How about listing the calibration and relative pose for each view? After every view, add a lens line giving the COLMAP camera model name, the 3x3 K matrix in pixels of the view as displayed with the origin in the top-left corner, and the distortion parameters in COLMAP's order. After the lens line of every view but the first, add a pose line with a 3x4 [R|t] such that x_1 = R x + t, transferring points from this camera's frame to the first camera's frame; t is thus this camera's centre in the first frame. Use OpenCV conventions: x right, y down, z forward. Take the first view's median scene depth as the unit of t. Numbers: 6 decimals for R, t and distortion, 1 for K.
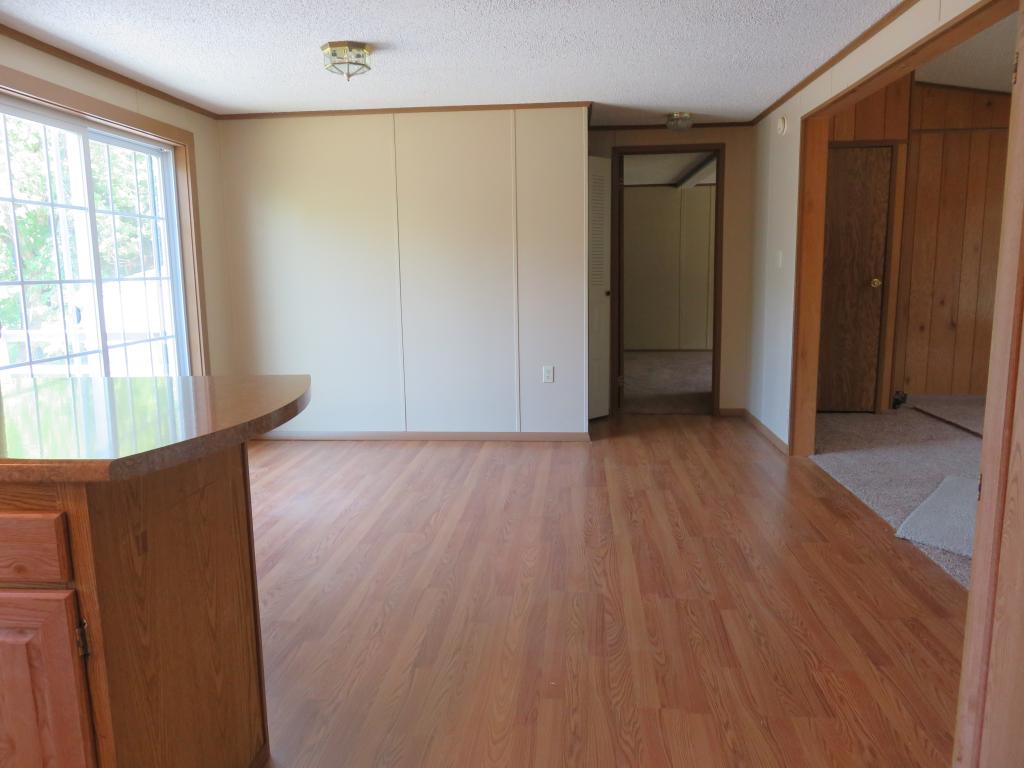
lens RADIAL K [[760.6, 0, 511.0], [0, 760.6, 386.4], [0, 0, 1]] dist [-0.009129, 0.001576]
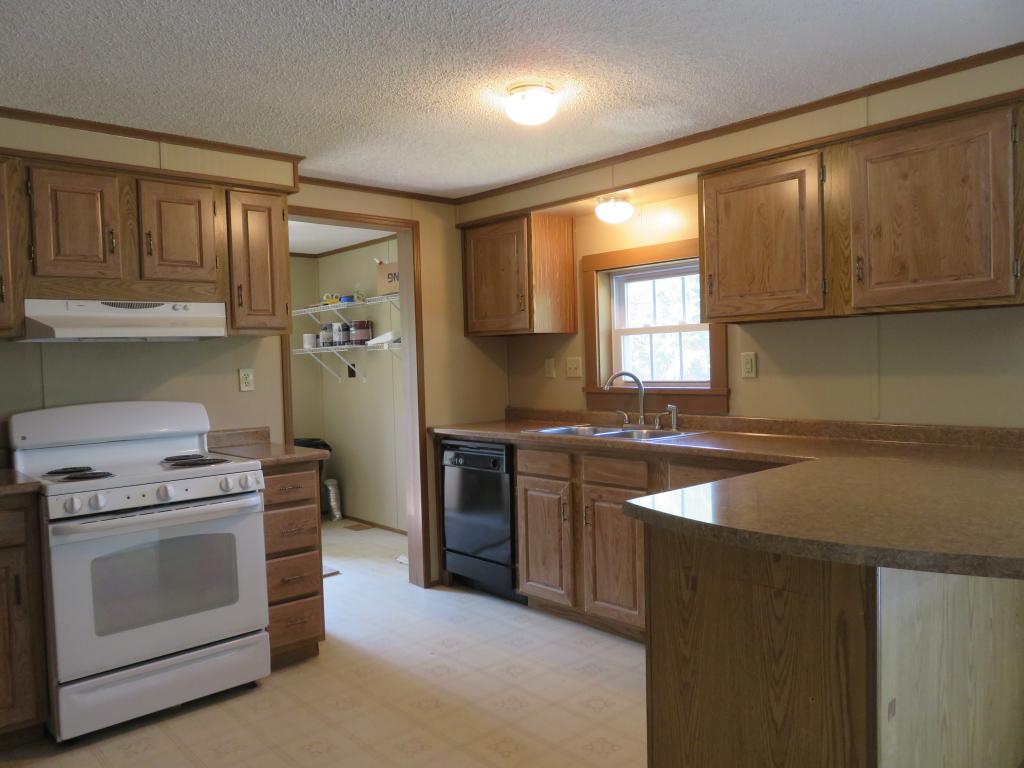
lens RADIAL K [[760.6, 0, 511.0], [0, 760.6, 386.4], [0, 0, 1]] dist [-0.009129, 0.001576]
pose [[-0.682352, 0.057629, -0.728749, 0.226122], [-0.079520, 0.985121, 0.152360, -0.103089], [0.726686, 0.161914, -0.667616, 0.513345]]
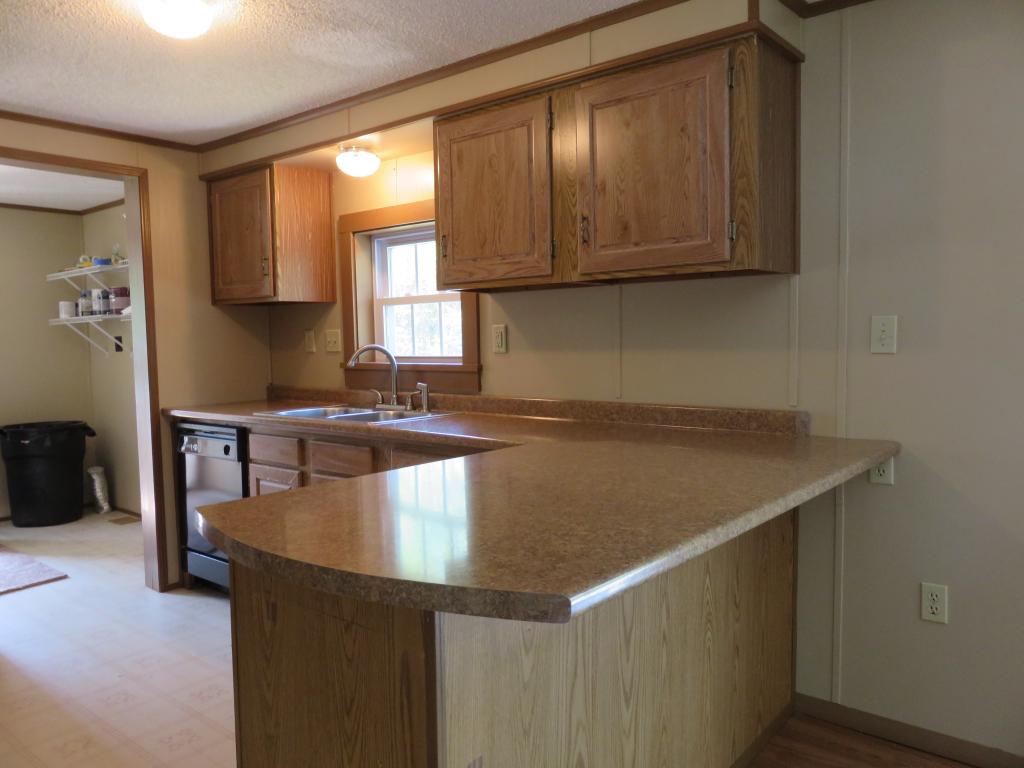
lens RADIAL K [[760.6, 0, 511.0], [0, 760.6, 386.4], [0, 0, 1]] dist [-0.009129, 0.001576]
pose [[-0.565486, 0.079446, -0.820922, 0.055949], [-0.105245, 0.980262, 0.167363, -0.101015], [0.818015, 0.181040, -0.545963, 0.571148]]
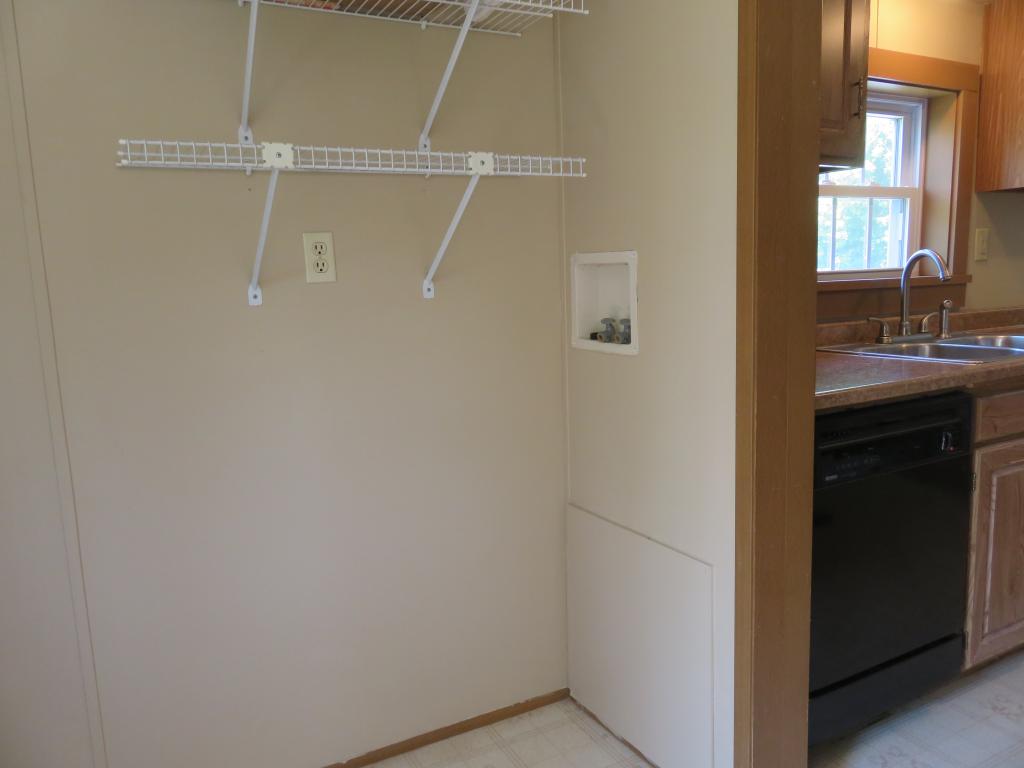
lens RADIAL K [[775.4, 0, 514.4], [0, 775.4, 384.7], [0, 0, 1]] dist [-0.003765, -0.001681]
pose [[0.551852, 0.118639, -0.825460, -0.208030], [-0.109323, 0.991579, 0.069428, 0.098211], [0.826745, 0.051927, 0.560175, -0.561876]]
